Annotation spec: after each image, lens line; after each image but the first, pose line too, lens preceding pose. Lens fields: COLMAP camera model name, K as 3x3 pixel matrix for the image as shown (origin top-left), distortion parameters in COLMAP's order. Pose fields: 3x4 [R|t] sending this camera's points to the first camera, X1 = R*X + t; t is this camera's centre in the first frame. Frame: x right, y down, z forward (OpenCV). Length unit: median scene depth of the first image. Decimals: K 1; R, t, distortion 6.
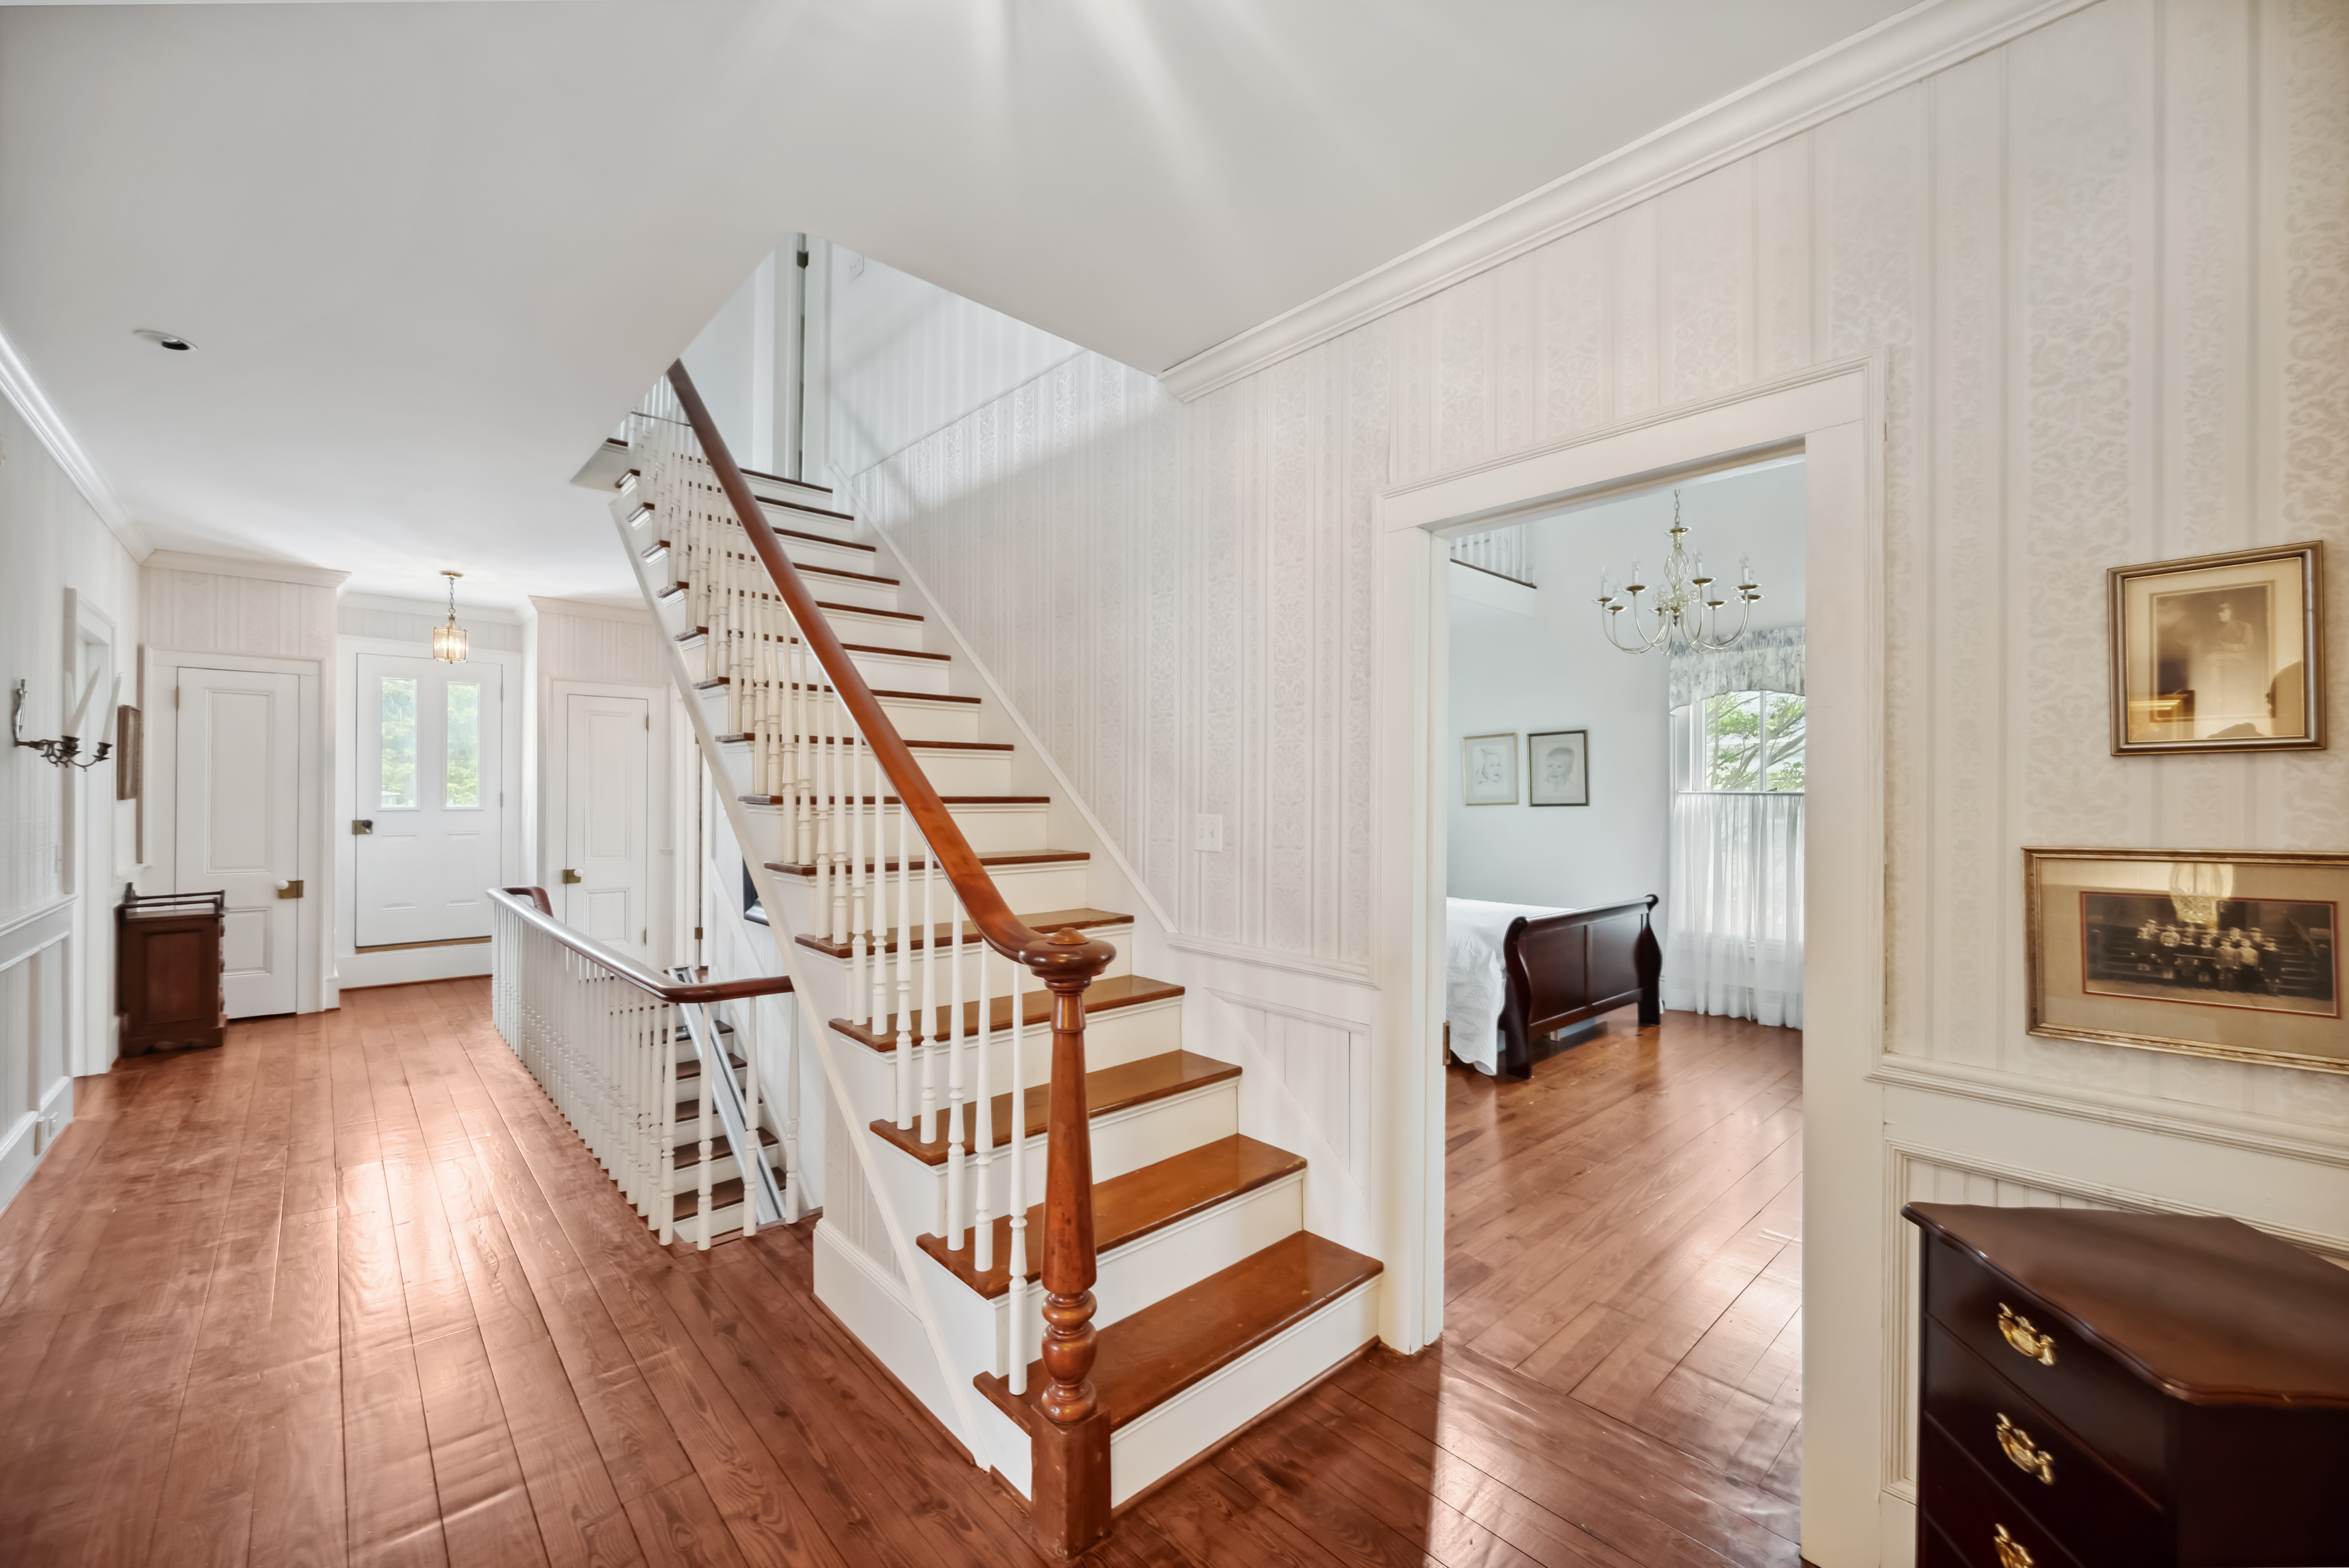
lens RADIAL K [[928.6, 0, 1175.9], [0, 928.6, 792.3], [0, 0, 1]] dist [0.000183, -0.000098]
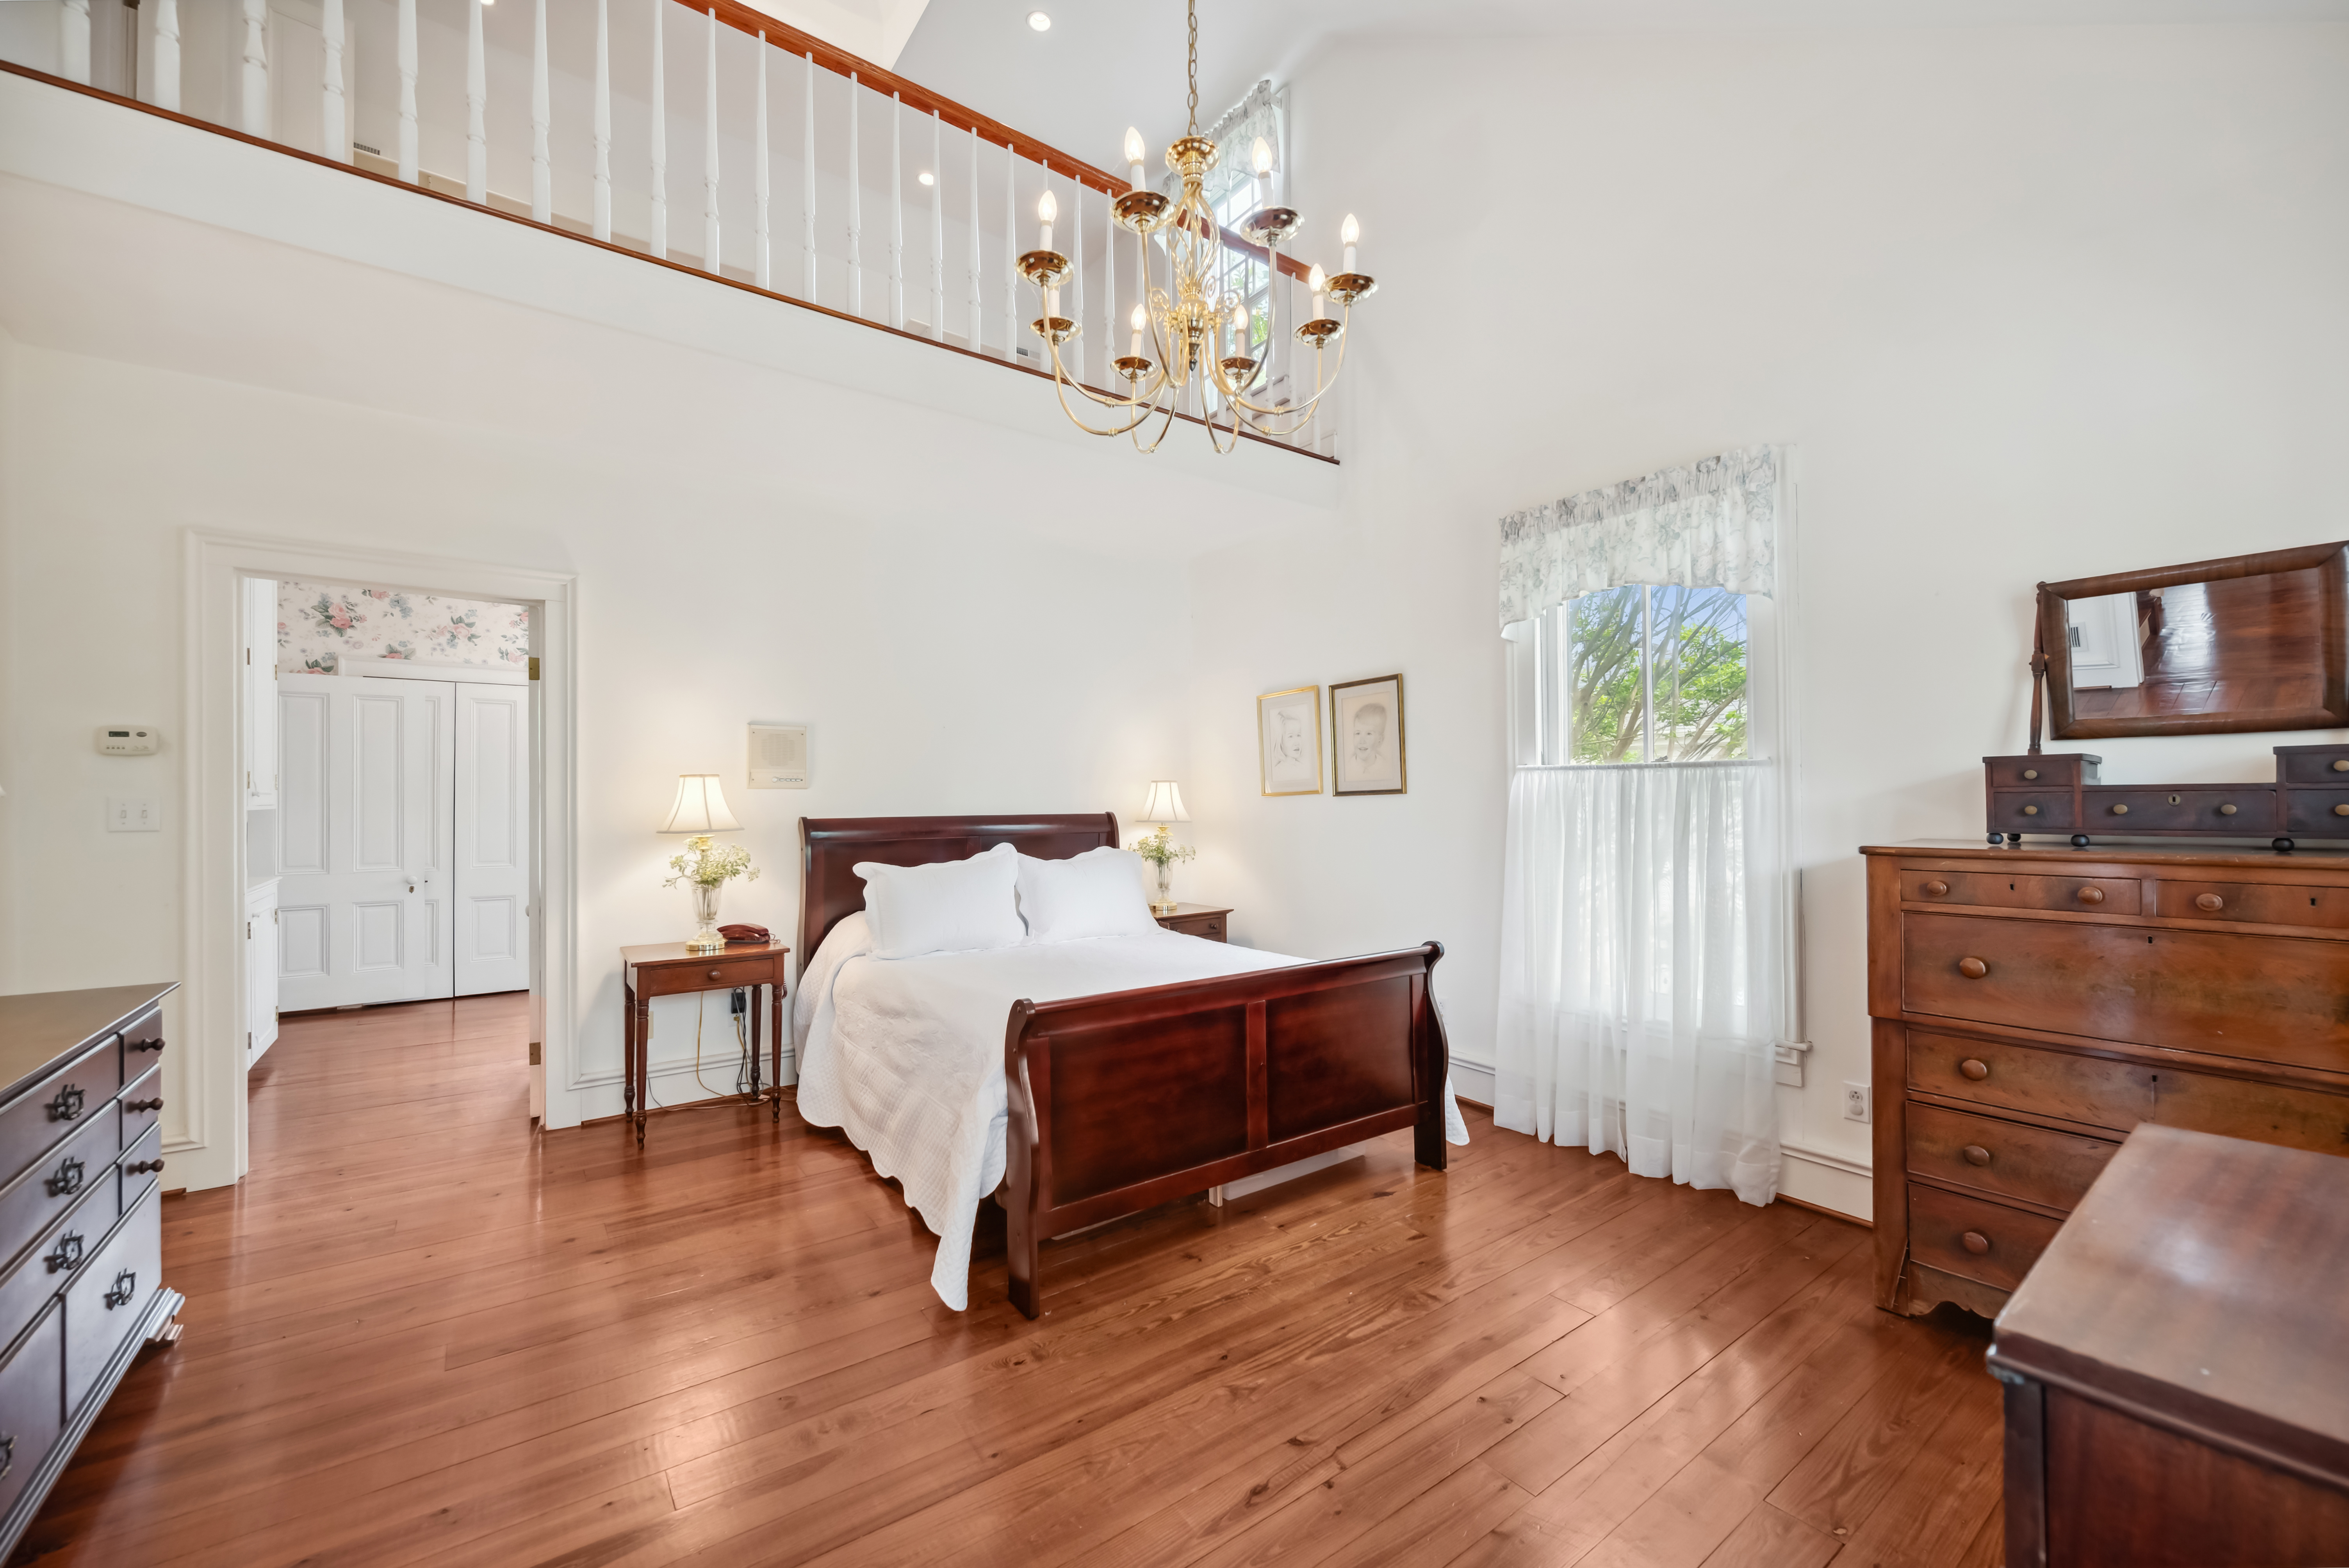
lens RADIAL K [[928.6, 0, 1170.5], [0, 928.6, 792.2], [0, 0, 1]] dist [0.000183, -0.000098]
pose [[0.993639, -0.008548, -0.112290, 0.402812], [0.008564, 0.999963, -0.000339, 0.014815], [0.112289, -0.000625, 0.993675, 0.390653]]
